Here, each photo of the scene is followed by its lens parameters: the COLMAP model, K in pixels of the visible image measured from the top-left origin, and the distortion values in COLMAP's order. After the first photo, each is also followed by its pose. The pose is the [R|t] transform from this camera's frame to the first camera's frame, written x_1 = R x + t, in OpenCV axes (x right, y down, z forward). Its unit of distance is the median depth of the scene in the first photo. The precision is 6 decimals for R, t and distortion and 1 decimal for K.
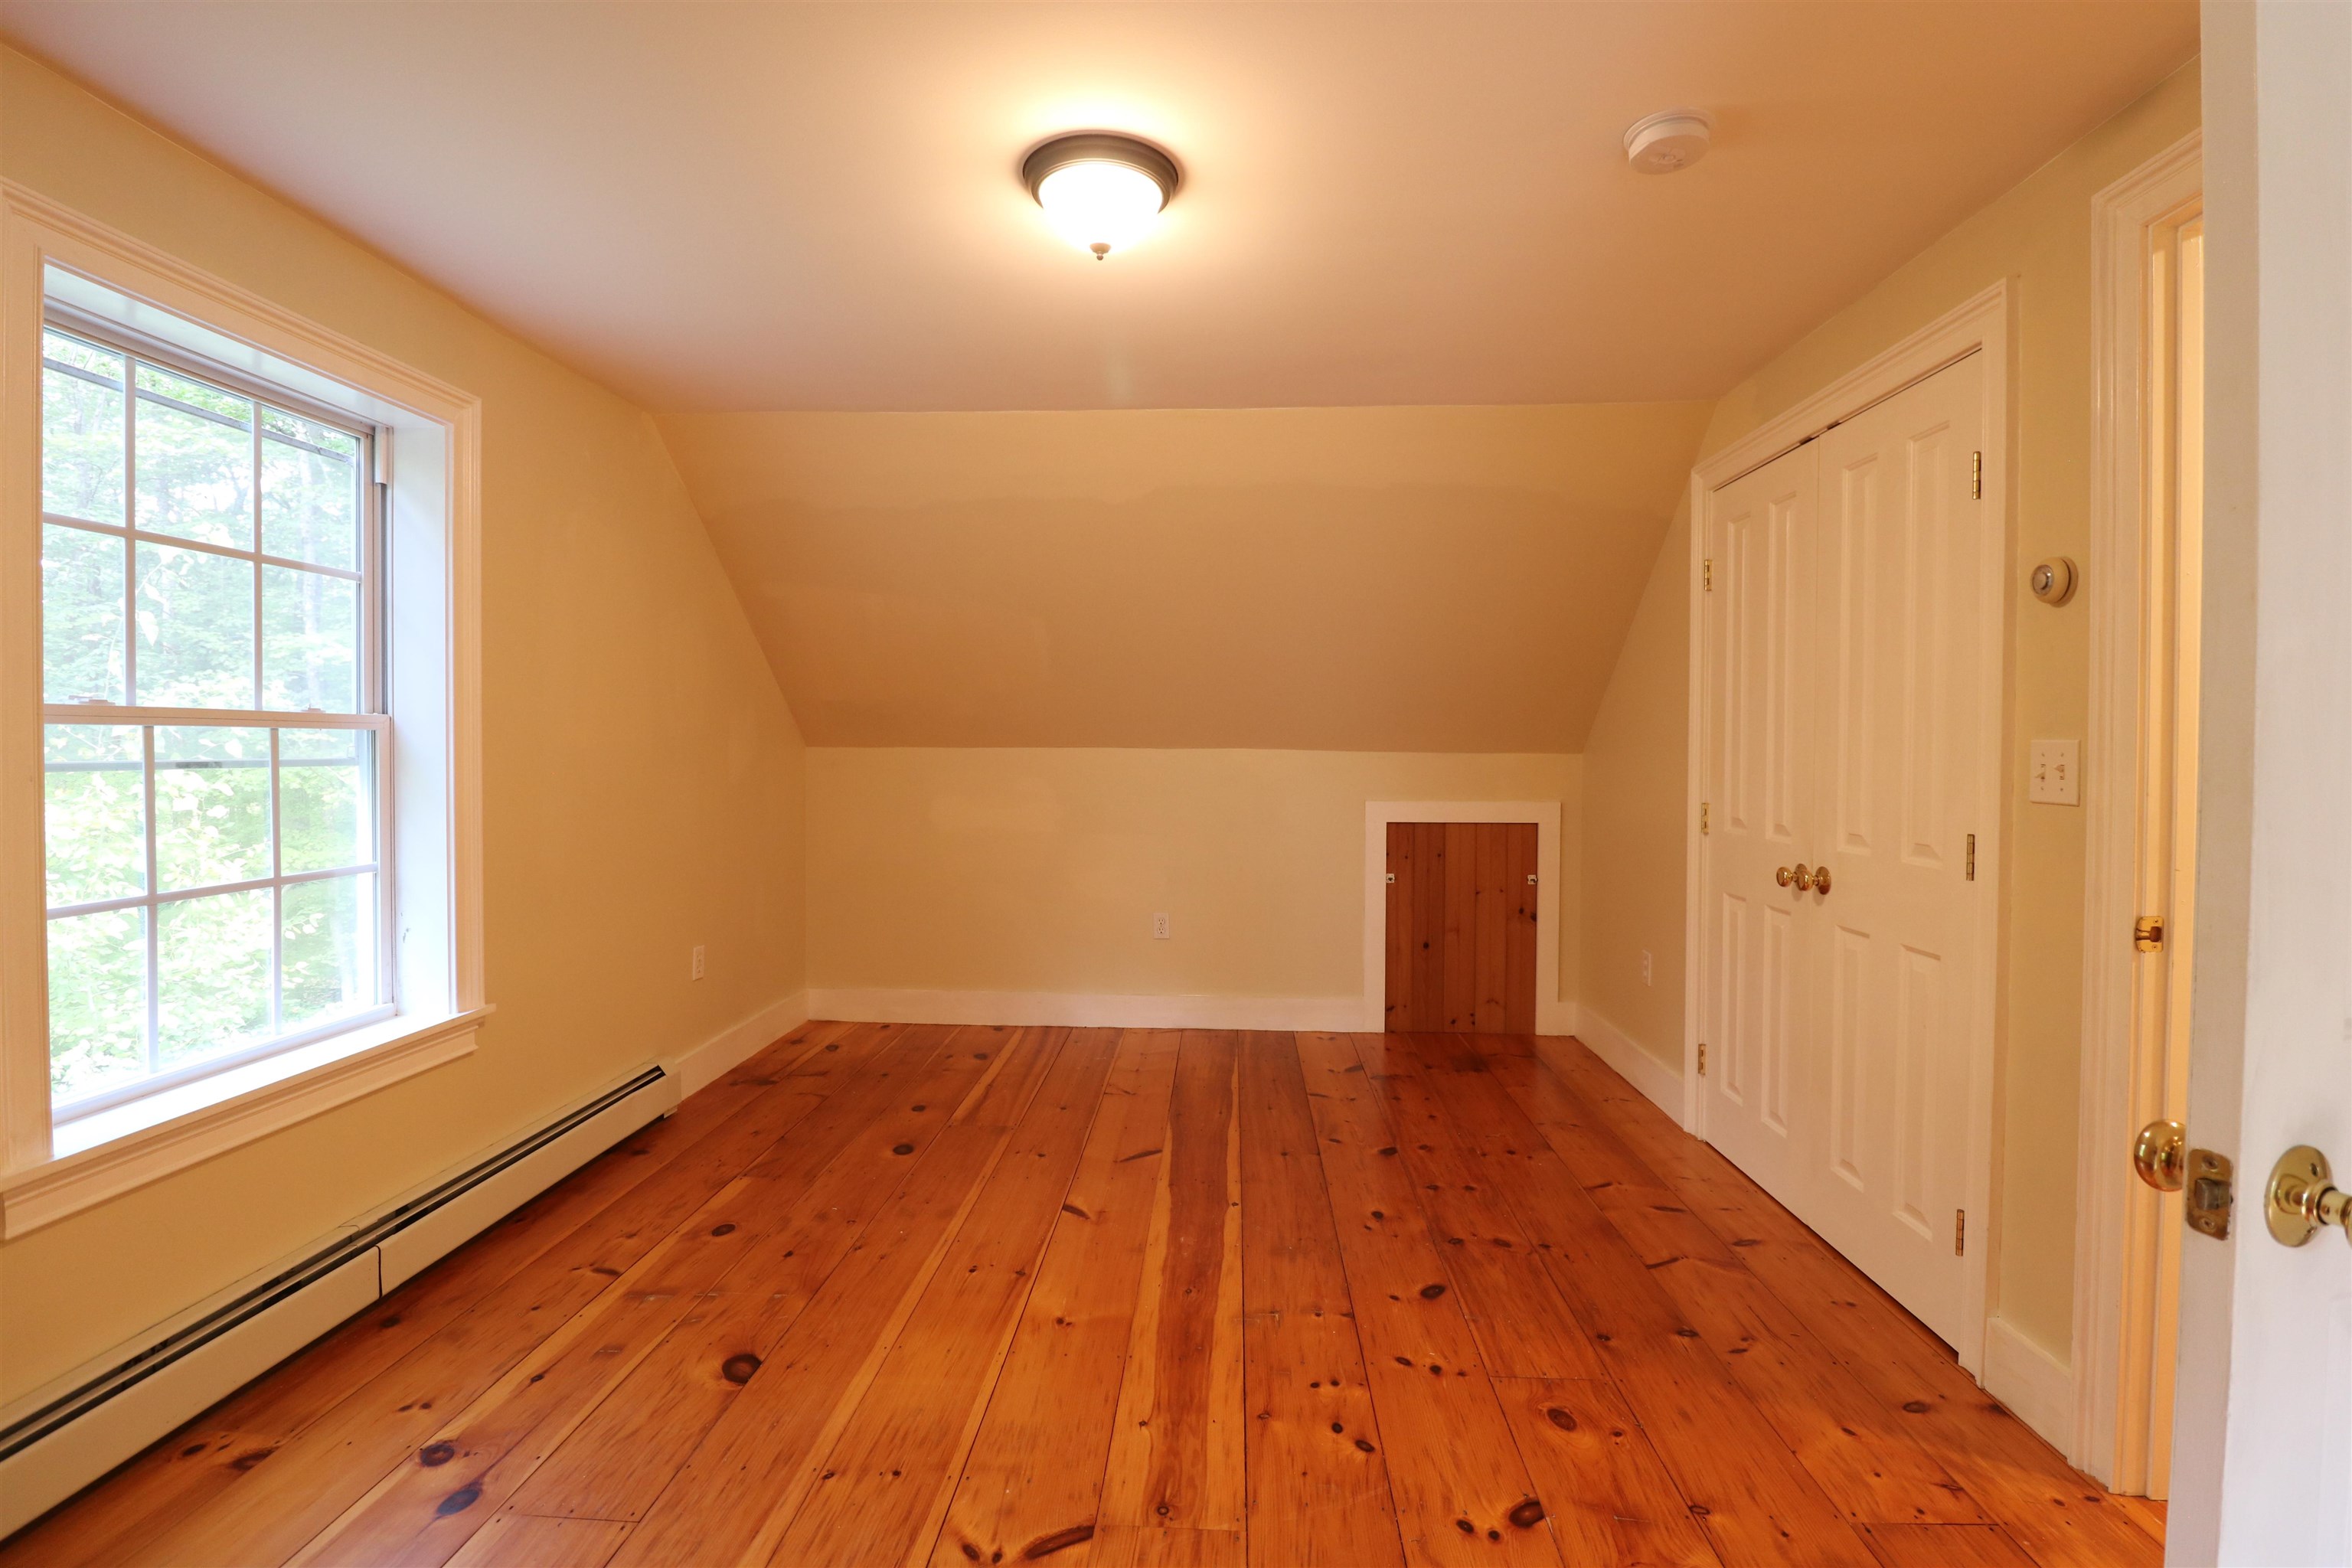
lens RADIAL K [[1080.7, 0, 1175.5], [0, 1080.7, 765.9], [0, 0, 1]] dist [-0.001804, -0.012961]
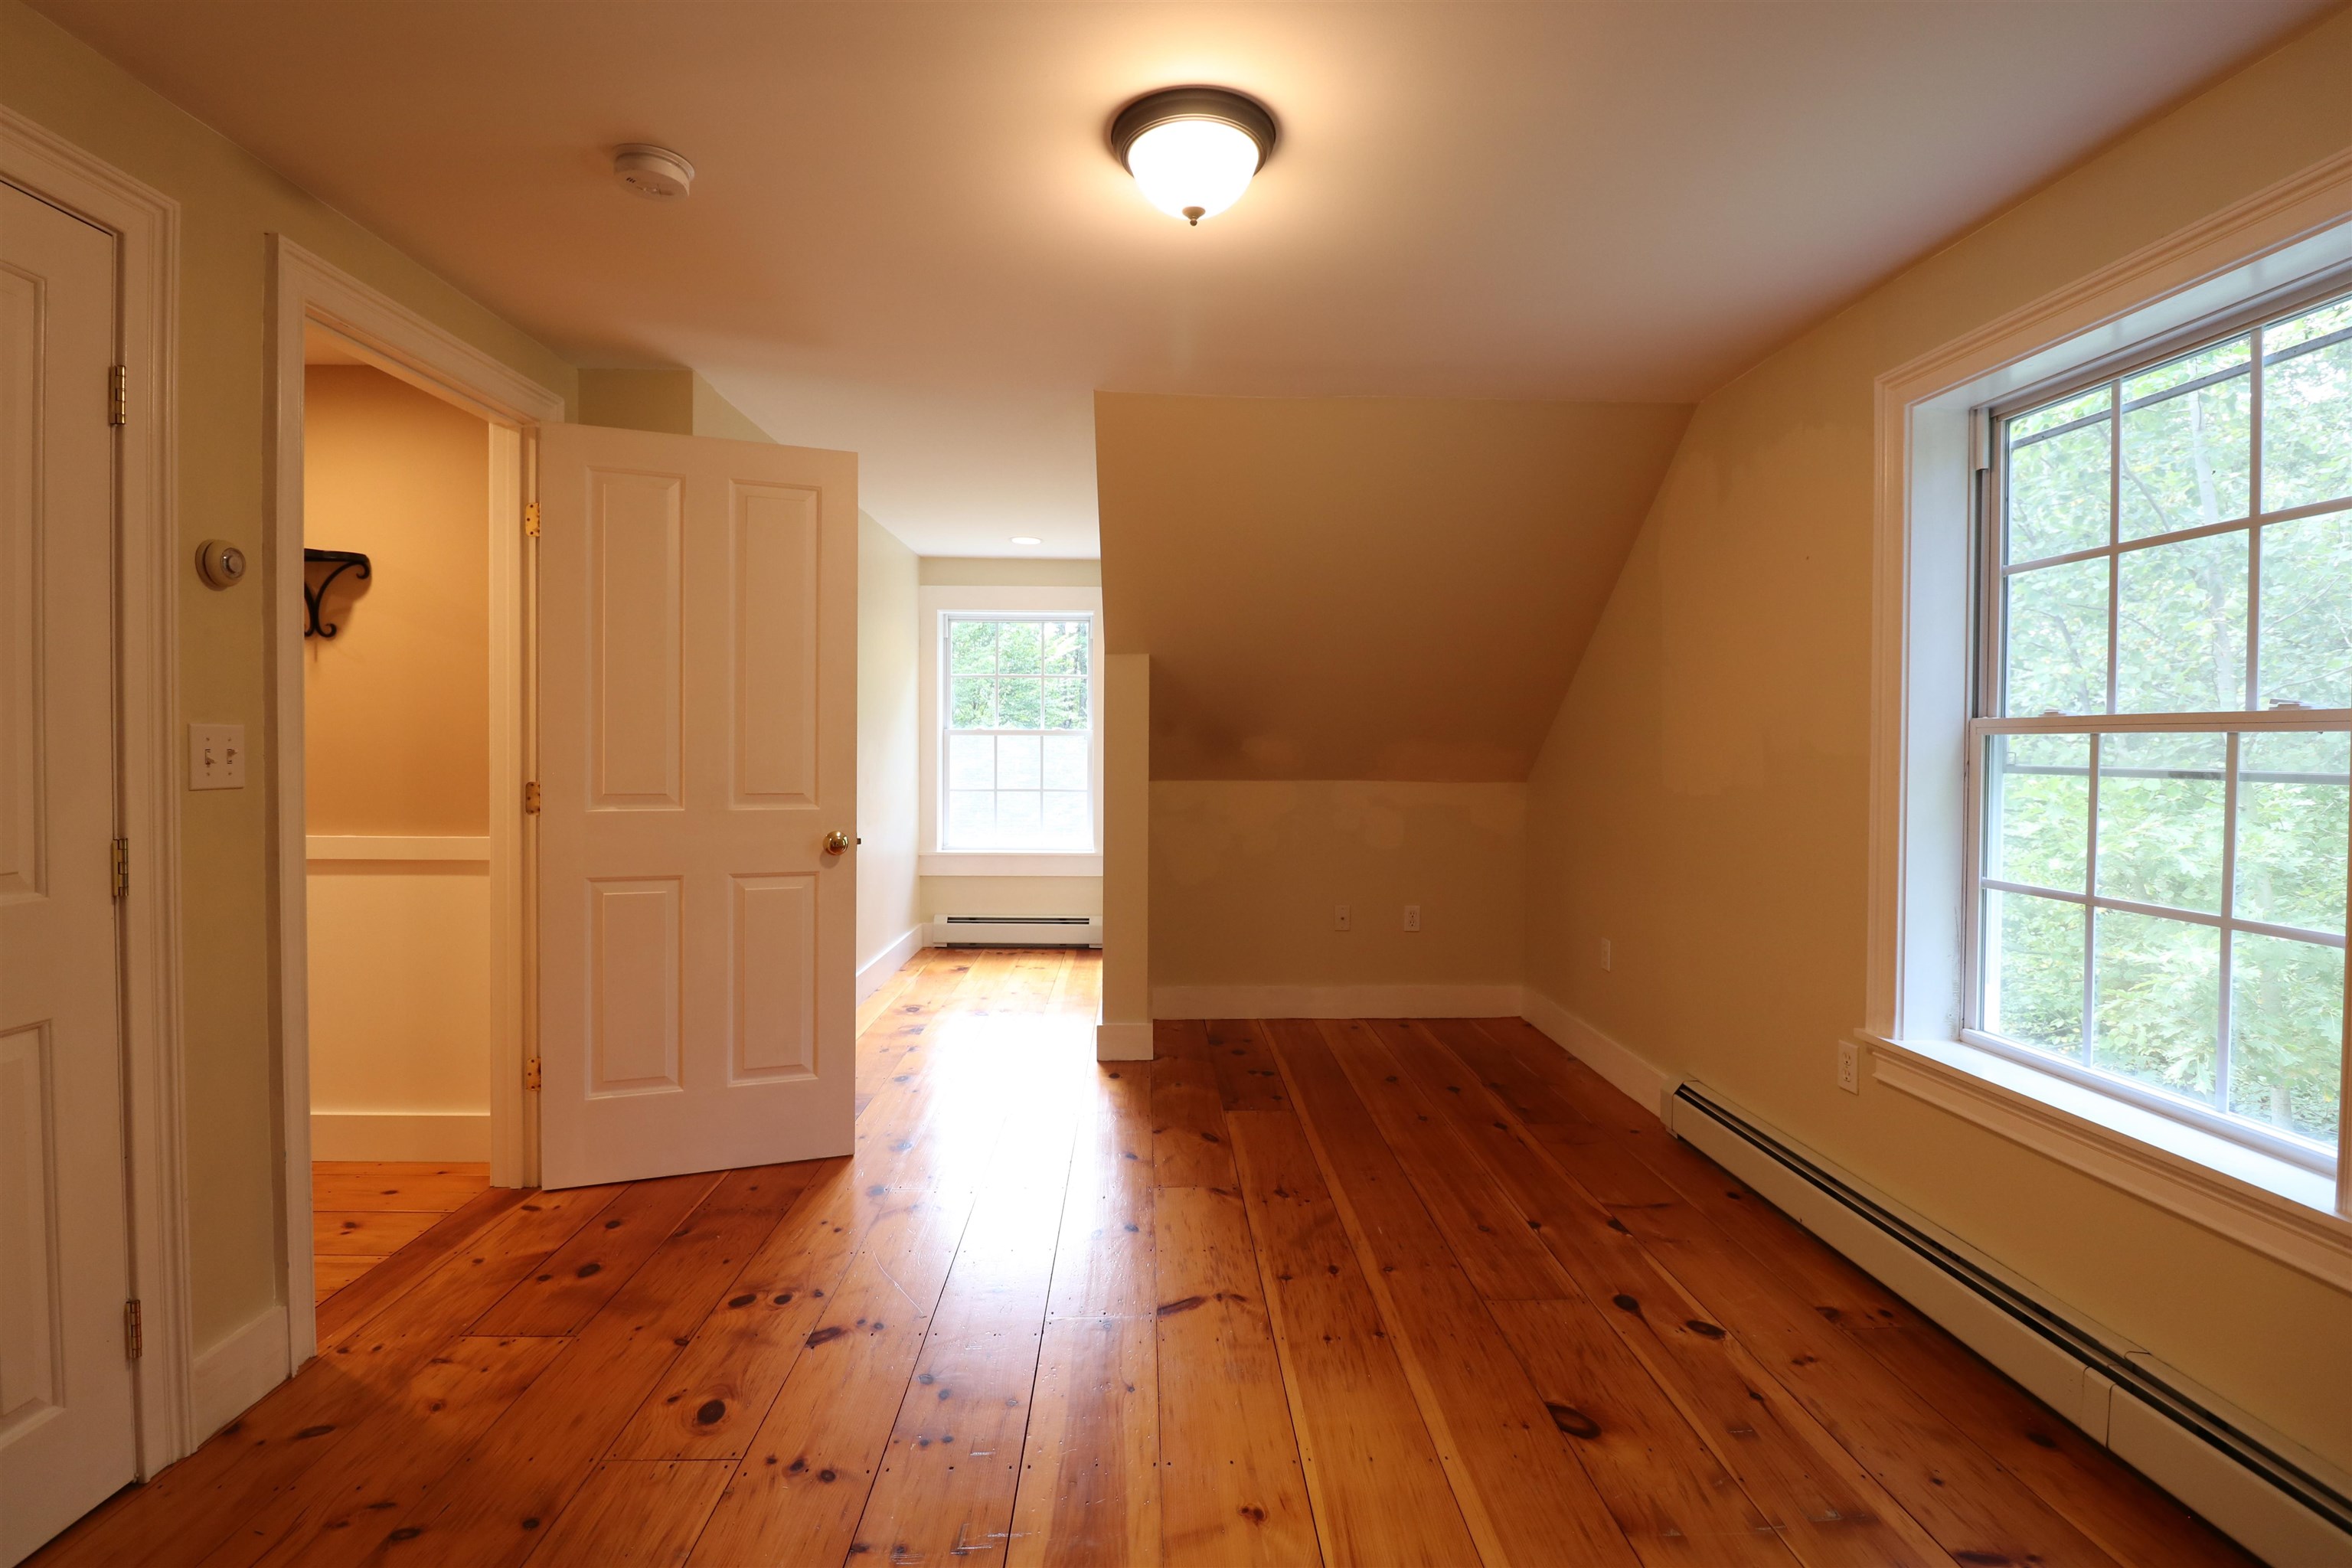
lens RADIAL K [[1080.7, 0, 1175.5], [0, 1080.7, 765.9], [0, 0, 1]] dist [-0.001804, -0.012961]
pose [[-0.996340, -0.010393, -0.084839, 0.019198], [-0.013862, 0.999087, 0.040405, -0.032676], [0.084342, 0.041433, -0.995575, 1.781356]]
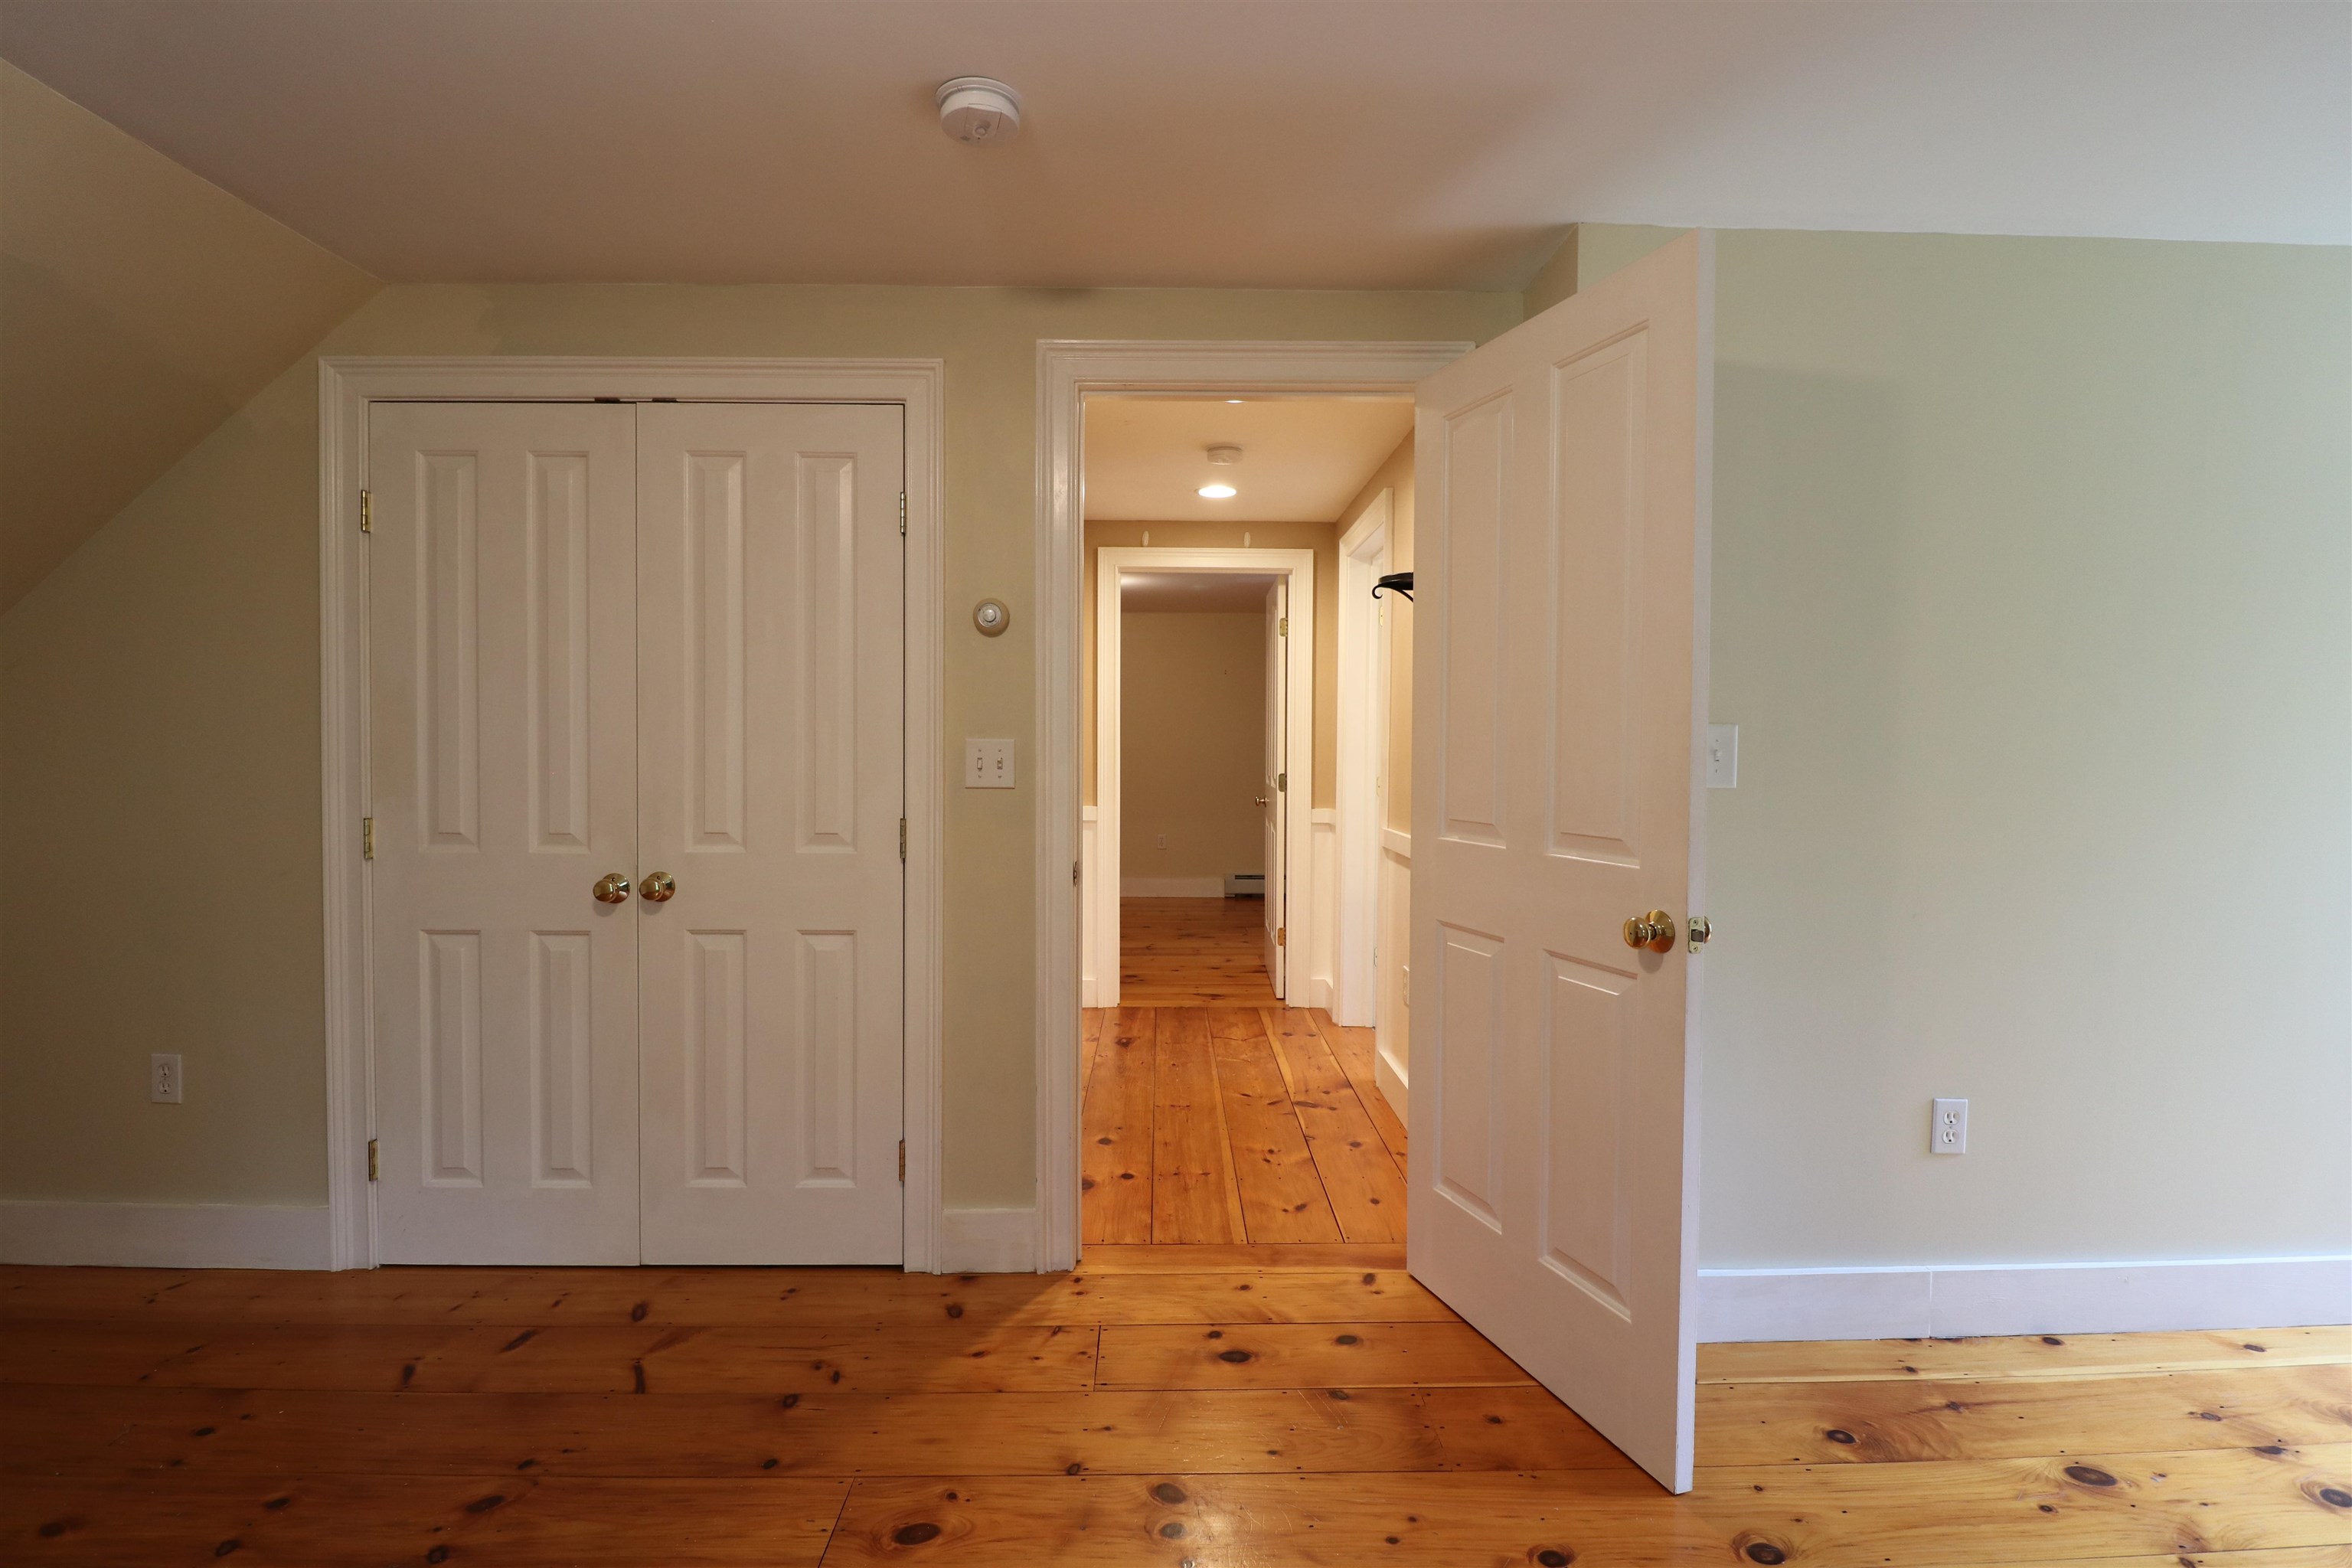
lens RADIAL K [[1080.7, 0, 1175.5], [0, 1080.7, 765.9], [0, 0, 1]] dist [-0.001804, -0.012961]
pose [[-0.069934, -0.019221, 0.997366, -0.435886], [0.015525, 0.999672, 0.020354, -0.012103], [-0.997431, 0.016907, -0.069613, 0.750596]]
